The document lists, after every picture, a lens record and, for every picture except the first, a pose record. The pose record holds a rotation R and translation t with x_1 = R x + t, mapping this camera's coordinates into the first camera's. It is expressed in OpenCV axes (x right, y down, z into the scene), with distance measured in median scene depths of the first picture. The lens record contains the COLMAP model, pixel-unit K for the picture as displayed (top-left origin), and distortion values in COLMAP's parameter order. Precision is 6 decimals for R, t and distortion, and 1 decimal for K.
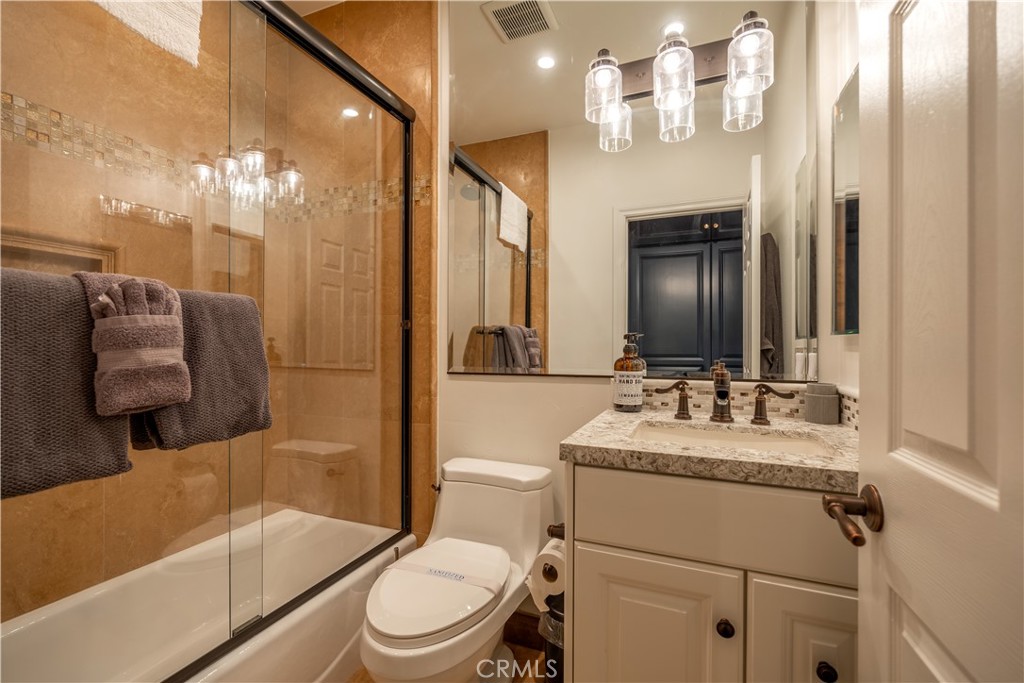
lens RADIAL K [[464.2, 0, 510.2], [0, 464.2, 344.8], [0, 0, 1]] dist [-0.017411, 0.000164]
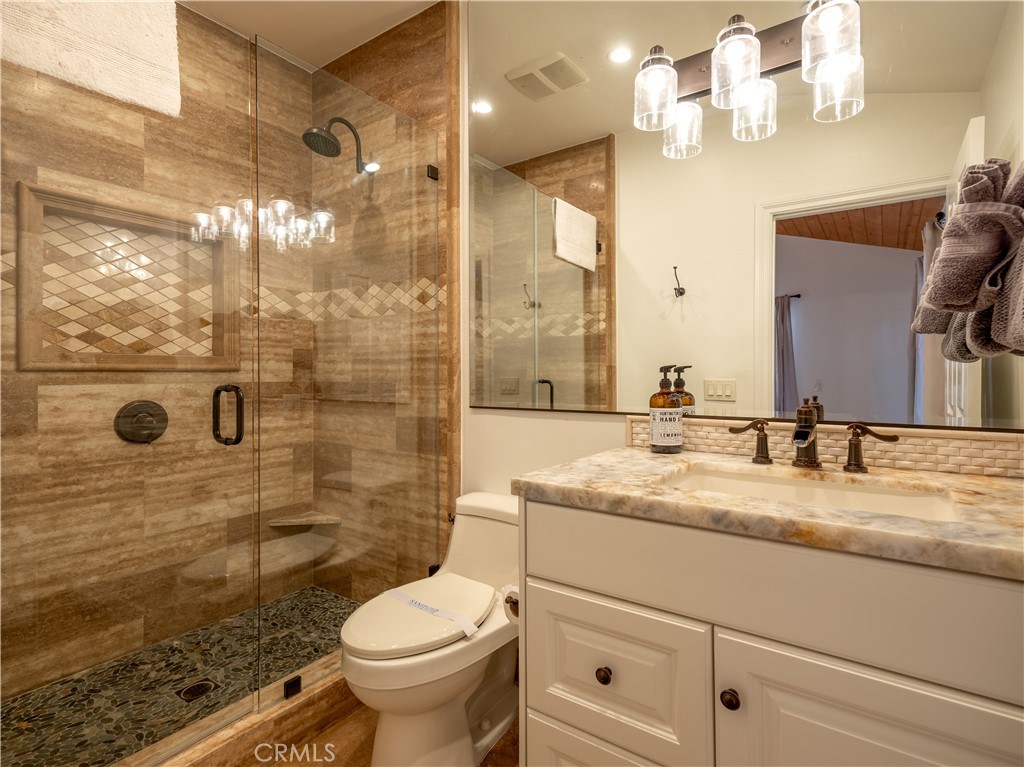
lens RADIAL K [[519.6, 0, 512.5], [0, 519.6, 380.4], [0, 0, 1]] dist [0.002392, -0.011475]
pose [[0.978529, 0.003242, -0.206083, 0.171363], [-0.000684, 0.999922, 0.012482, -0.009774], [0.206108, -0.012073, 0.978455, -0.057088]]
